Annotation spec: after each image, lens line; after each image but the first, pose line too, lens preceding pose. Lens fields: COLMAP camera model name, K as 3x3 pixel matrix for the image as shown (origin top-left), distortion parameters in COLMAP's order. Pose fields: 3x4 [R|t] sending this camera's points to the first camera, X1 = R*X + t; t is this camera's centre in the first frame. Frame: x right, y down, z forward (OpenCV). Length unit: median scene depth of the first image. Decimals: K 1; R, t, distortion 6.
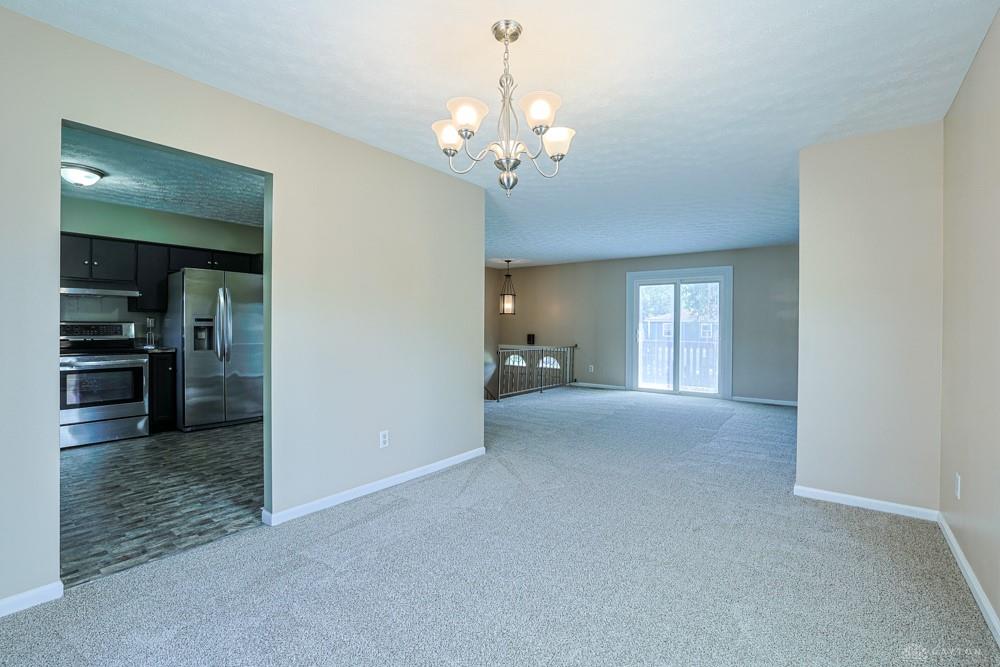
lens RADIAL K [[455.6, 0, 499.3], [0, 455.6, 328.0], [0, 0, 1]] dist [-0.038732, 0.012724]
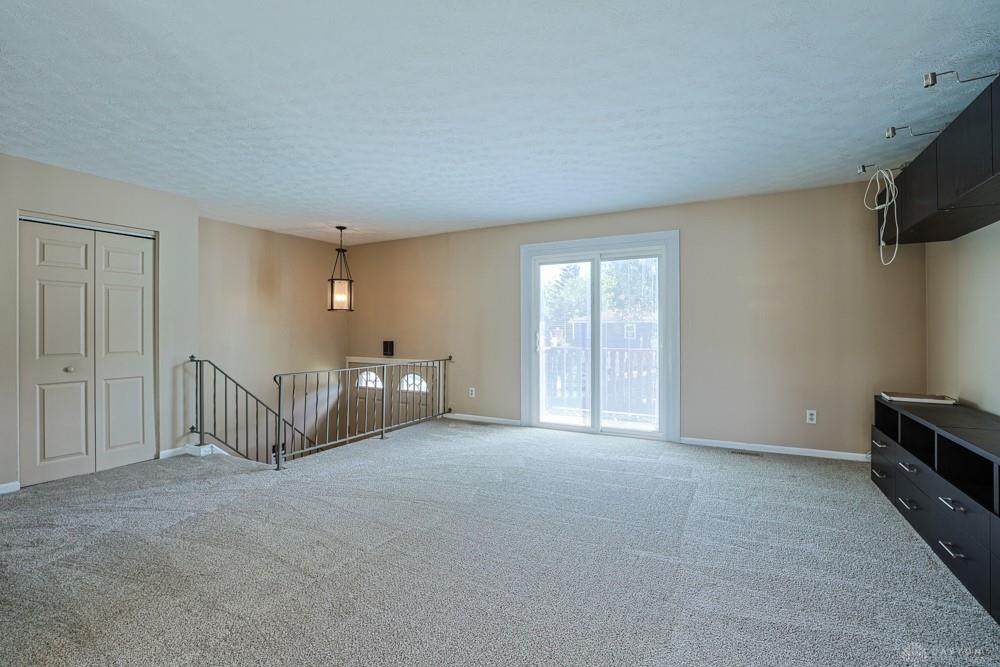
lens RADIAL K [[455.6, 0, 497.2], [0, 455.6, 332.6], [0, 0, 1]] dist [-0.038732, 0.012724]
pose [[0.989062, -0.012390, 0.146977, 0.143048], [0.011859, 0.999920, 0.004487, 0.000035], [-0.147021, -0.002695, 0.989130, 0.344309]]
